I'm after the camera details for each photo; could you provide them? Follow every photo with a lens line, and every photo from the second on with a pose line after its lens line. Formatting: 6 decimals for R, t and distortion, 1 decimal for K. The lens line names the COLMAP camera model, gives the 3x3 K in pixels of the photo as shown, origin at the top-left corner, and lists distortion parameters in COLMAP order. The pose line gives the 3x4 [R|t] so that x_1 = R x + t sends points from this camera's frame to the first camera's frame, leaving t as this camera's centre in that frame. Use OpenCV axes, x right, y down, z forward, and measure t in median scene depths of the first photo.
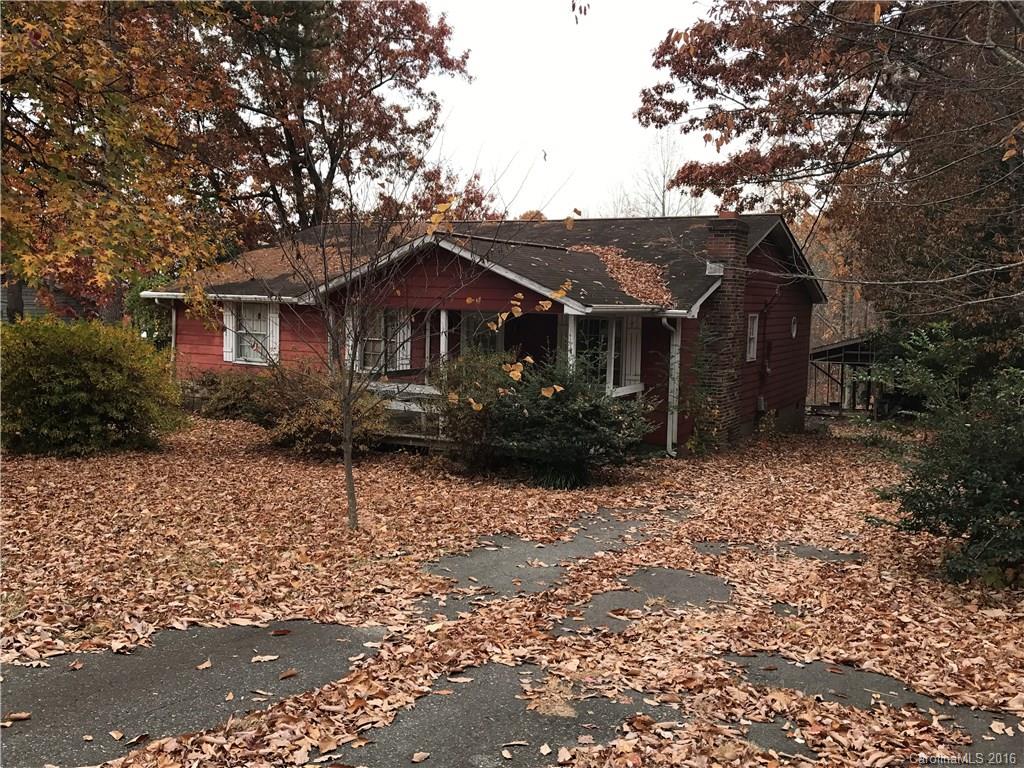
lens RADIAL K [[923.4, 0, 511.6], [0, 923.4, 368.4], [0, 0, 1]] dist [-0.003492, -0.008274]
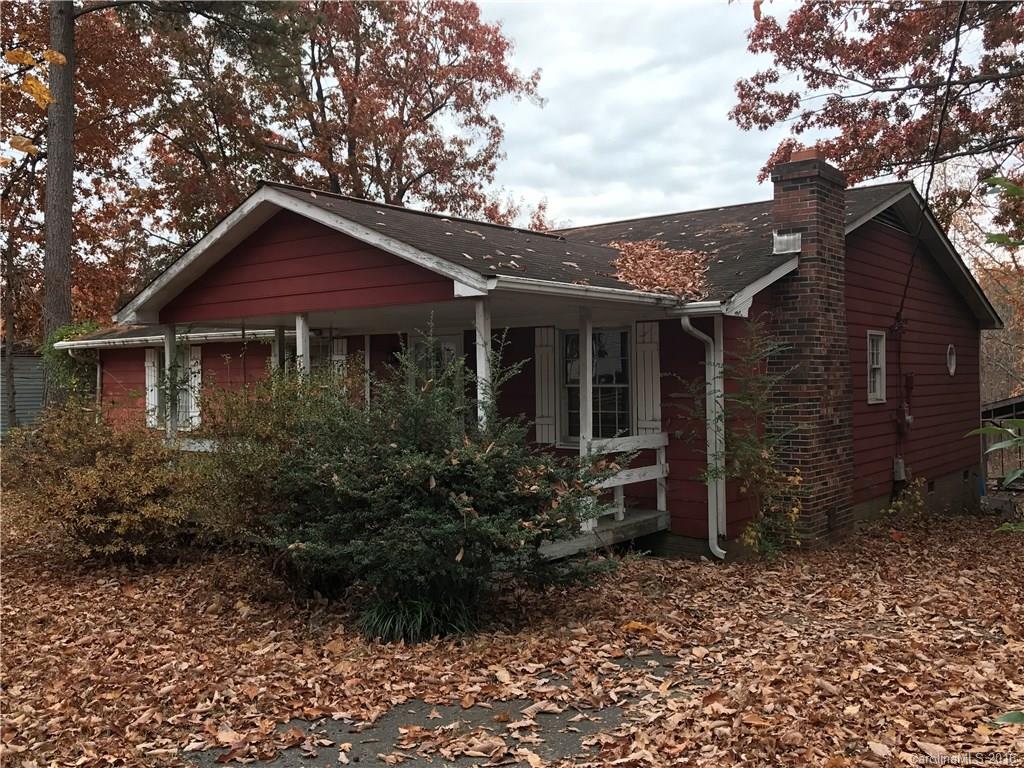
lens RADIAL K [[923.4, 0, 511.6], [0, 923.4, 368.4], [0, 0, 1]] dist [-0.003492, -0.008274]
pose [[0.984089, -0.039134, -0.173310, 0.077491], [0.023122, 0.995354, -0.093464, 0.014424], [0.176163, 0.087970, 0.980422, 0.204175]]
